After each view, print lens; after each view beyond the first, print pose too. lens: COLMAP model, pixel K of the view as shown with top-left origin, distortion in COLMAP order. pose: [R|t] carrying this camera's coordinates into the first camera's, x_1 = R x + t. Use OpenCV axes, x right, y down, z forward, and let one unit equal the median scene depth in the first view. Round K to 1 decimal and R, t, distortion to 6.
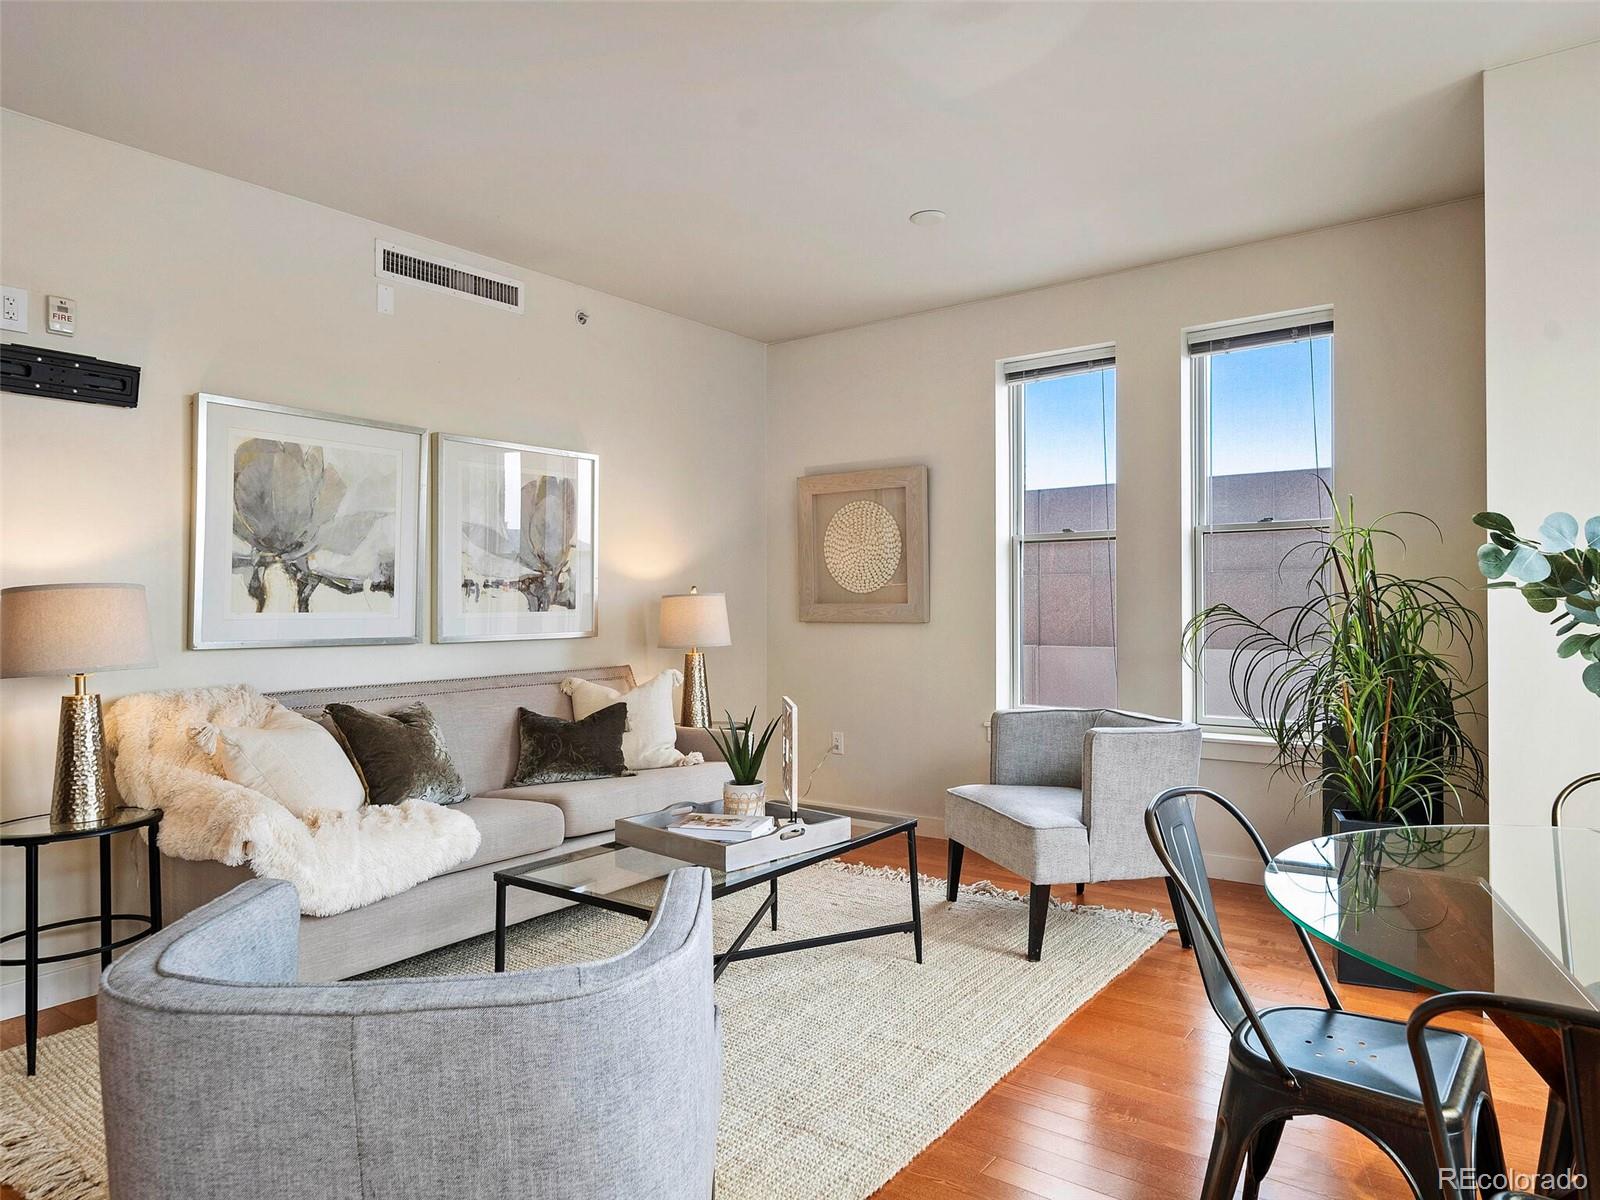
lens RADIAL K [[1050.0, 0, 800.0], [0, 1050.0, 600.0], [0, 0, 1]] dist [-0.003714, -0.000814]
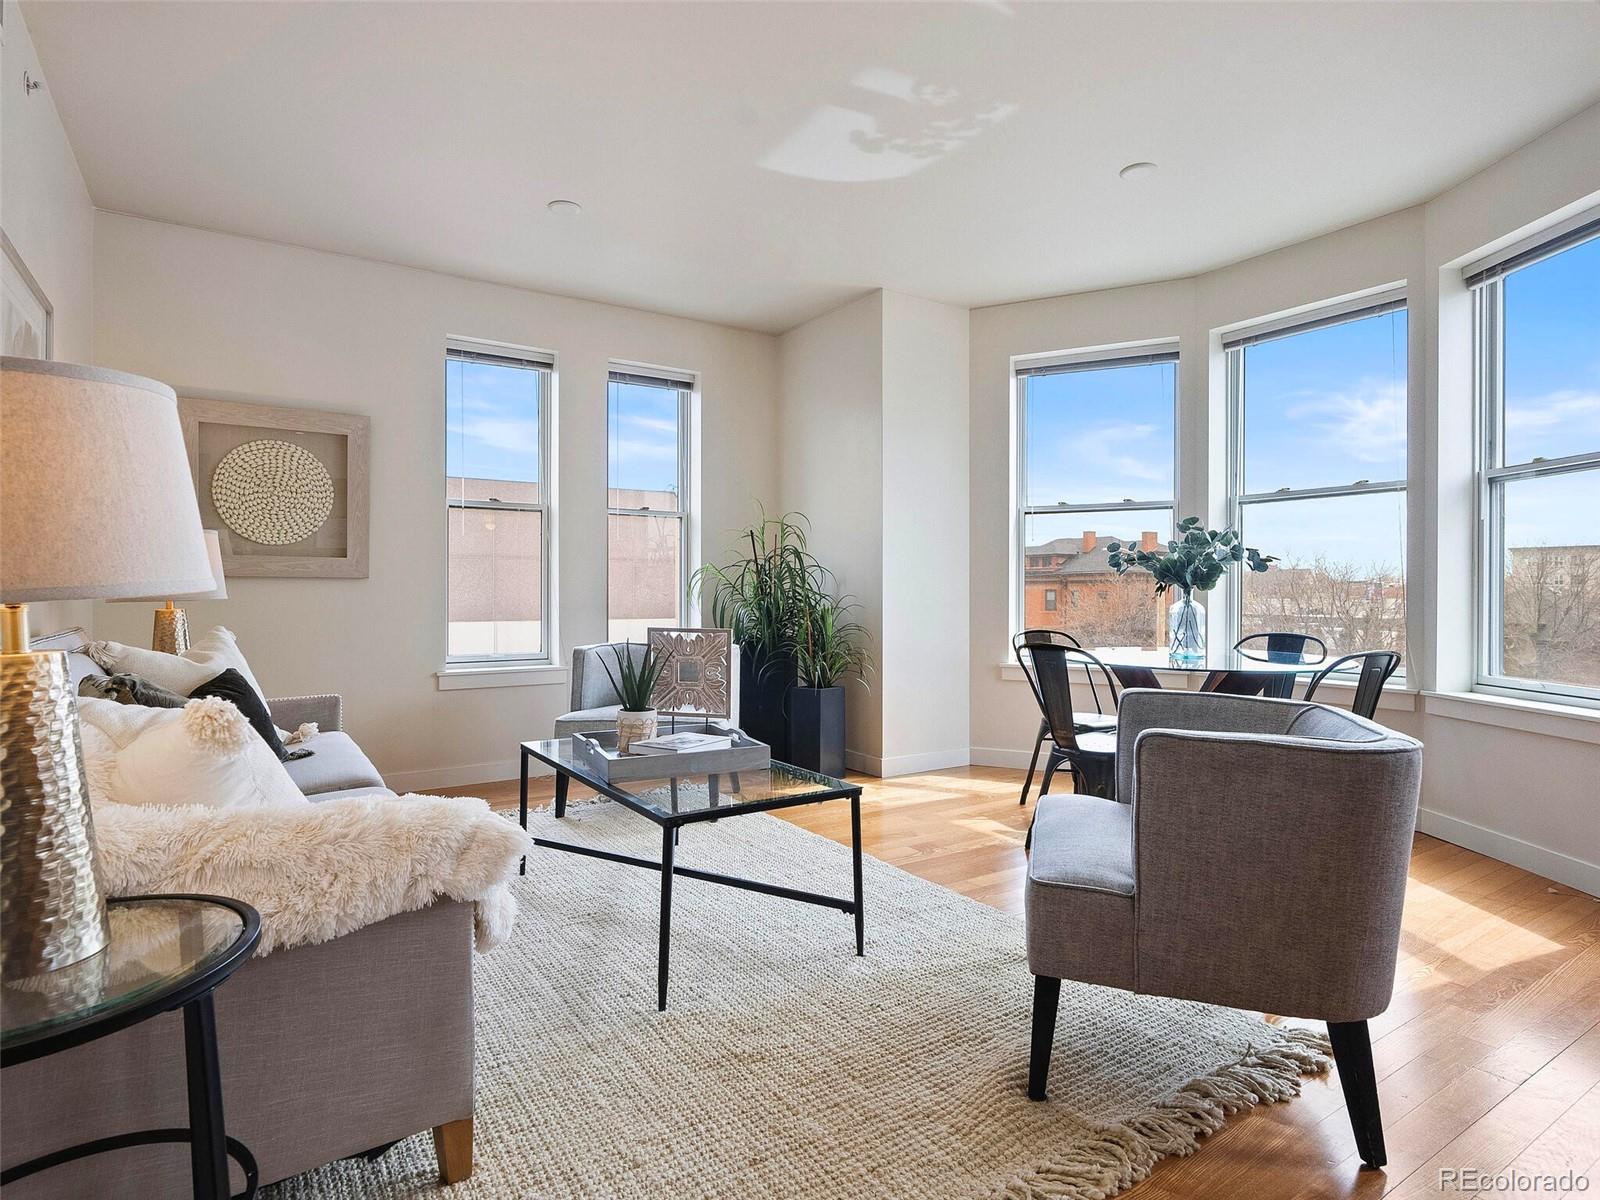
lens RADIAL K [[874.8, 0, 800.0], [0, 874.8, 600.0], [0, 0, 1]] dist [0.026878, -0.000082]
pose [[0.347820, 0.001585, 0.937560, -0.507606], [-0.009649, 0.999952, 0.001889, 0.036386], [-0.937512, -0.009704, 0.347819, 0.331795]]
